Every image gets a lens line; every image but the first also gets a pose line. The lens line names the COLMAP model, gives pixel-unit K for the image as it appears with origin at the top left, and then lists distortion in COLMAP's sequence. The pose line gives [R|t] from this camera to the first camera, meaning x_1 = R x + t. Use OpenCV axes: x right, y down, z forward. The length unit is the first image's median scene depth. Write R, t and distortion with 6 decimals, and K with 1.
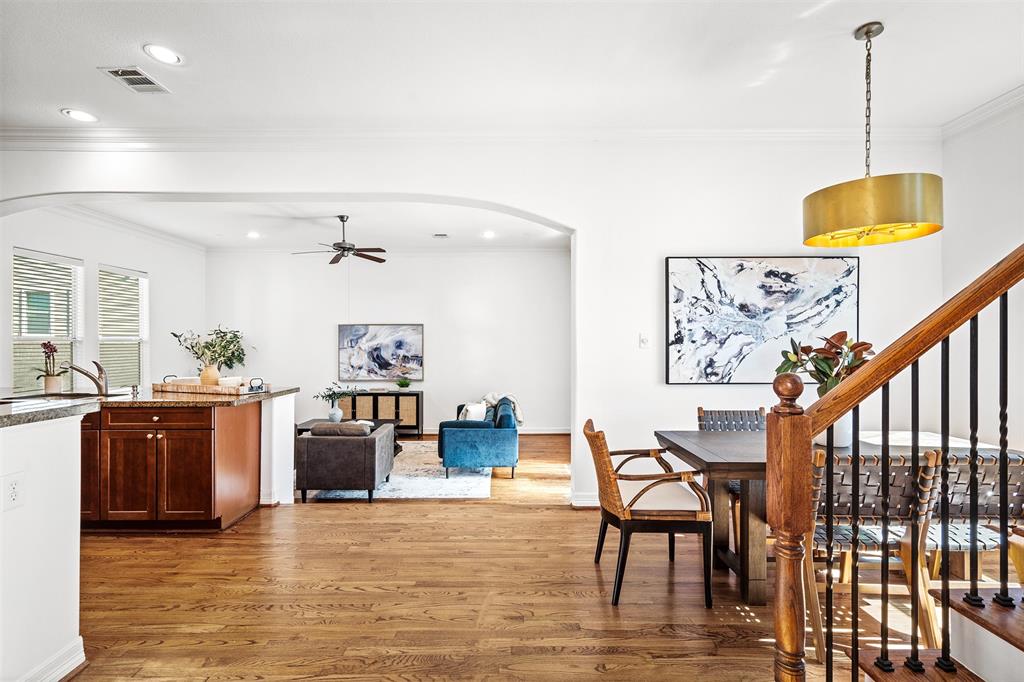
lens RADIAL K [[472.6, 0, 502.9], [0, 472.6, 343.4], [0, 0, 1]] dist [0.000580, 0.000383]
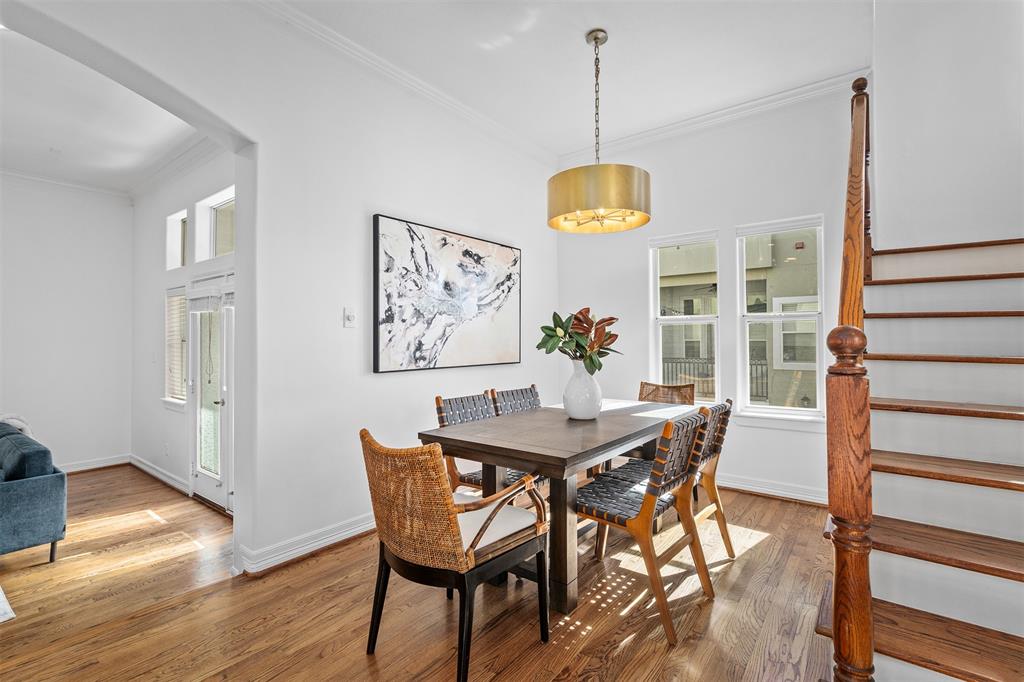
lens RADIAL K [[471.7, 0, 507.8], [0, 471.7, 332.0], [0, 0, 1]] dist [-0.002302, -0.000207]
pose [[0.612222, 0.011330, 0.790605, -0.146397], [0.001514, 0.999879, -0.015502, 0.029874], [-0.790684, 0.010688, 0.612131, 0.340231]]
